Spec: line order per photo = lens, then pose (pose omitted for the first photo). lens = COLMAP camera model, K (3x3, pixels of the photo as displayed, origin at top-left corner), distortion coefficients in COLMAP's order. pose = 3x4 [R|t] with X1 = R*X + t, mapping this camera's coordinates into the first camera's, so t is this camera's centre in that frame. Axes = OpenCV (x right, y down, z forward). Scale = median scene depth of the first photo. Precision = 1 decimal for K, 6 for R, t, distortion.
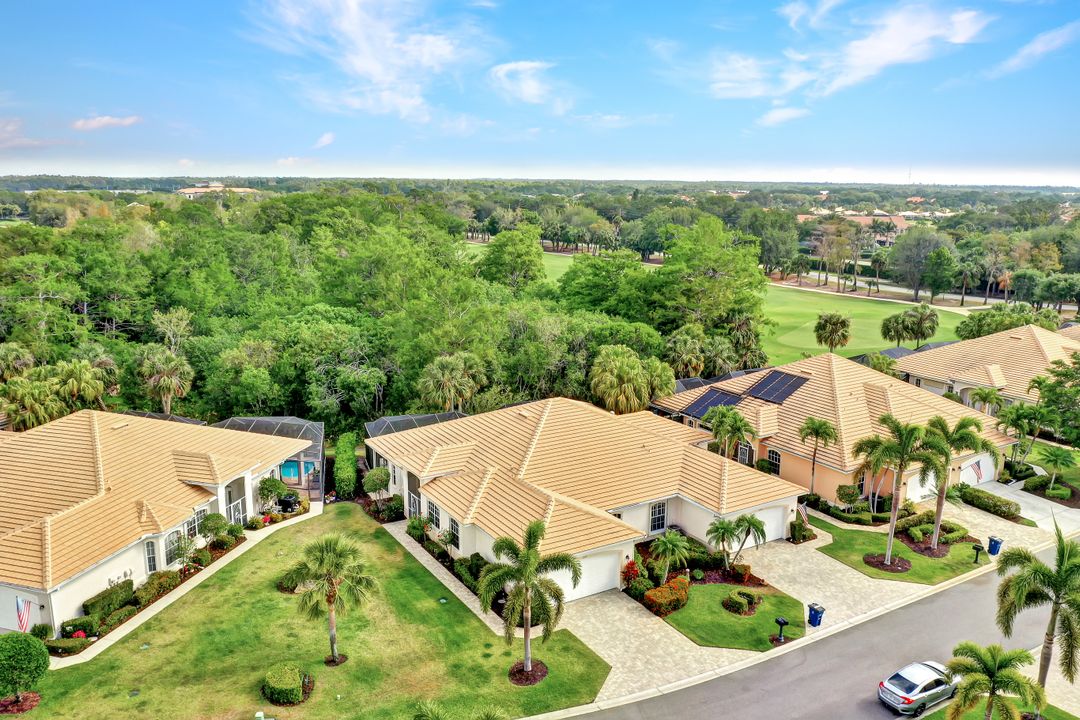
lens RADIAL K [[869.6, 0, 540.1], [0, 869.6, 327.9], [0, 0, 1]] dist [-0.002435, 0.000484]
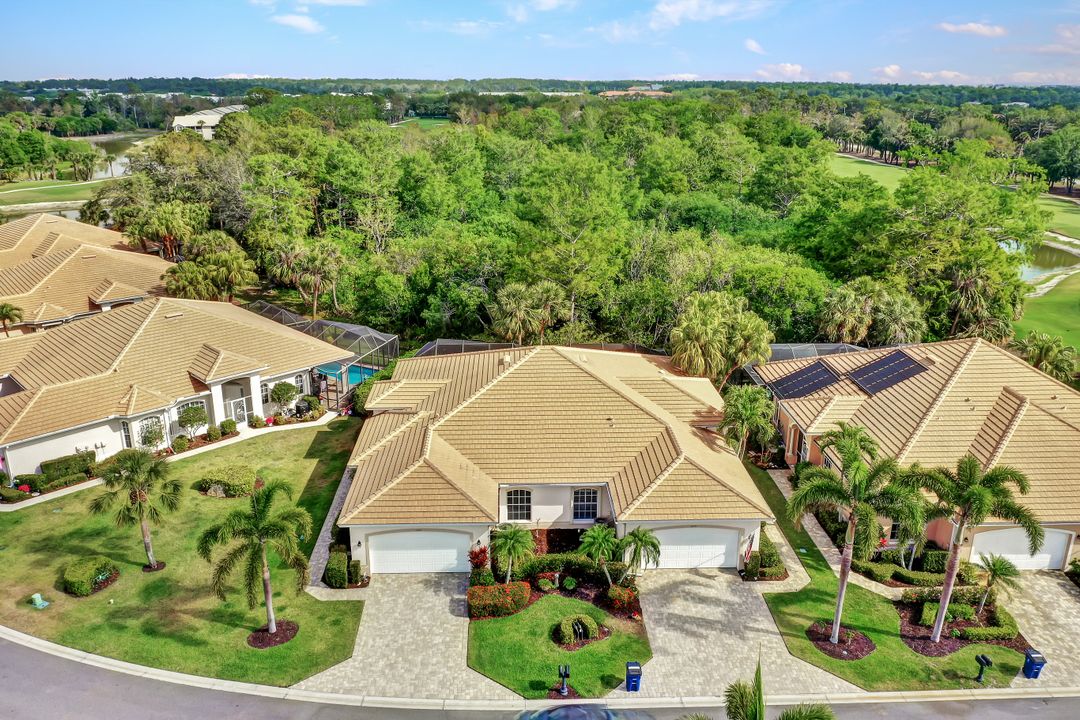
lens RADIAL K [[850.7, 0, 540.0], [0, 850.7, 360.0], [0, 0, 1]] dist [-0.002697, -0.002041]
pose [[0.867478, 0.152246, -0.473606, 0.454768], [-0.082242, 0.982809, 0.165298, -0.050279], [0.490630, -0.104442, 0.865086, 0.277312]]
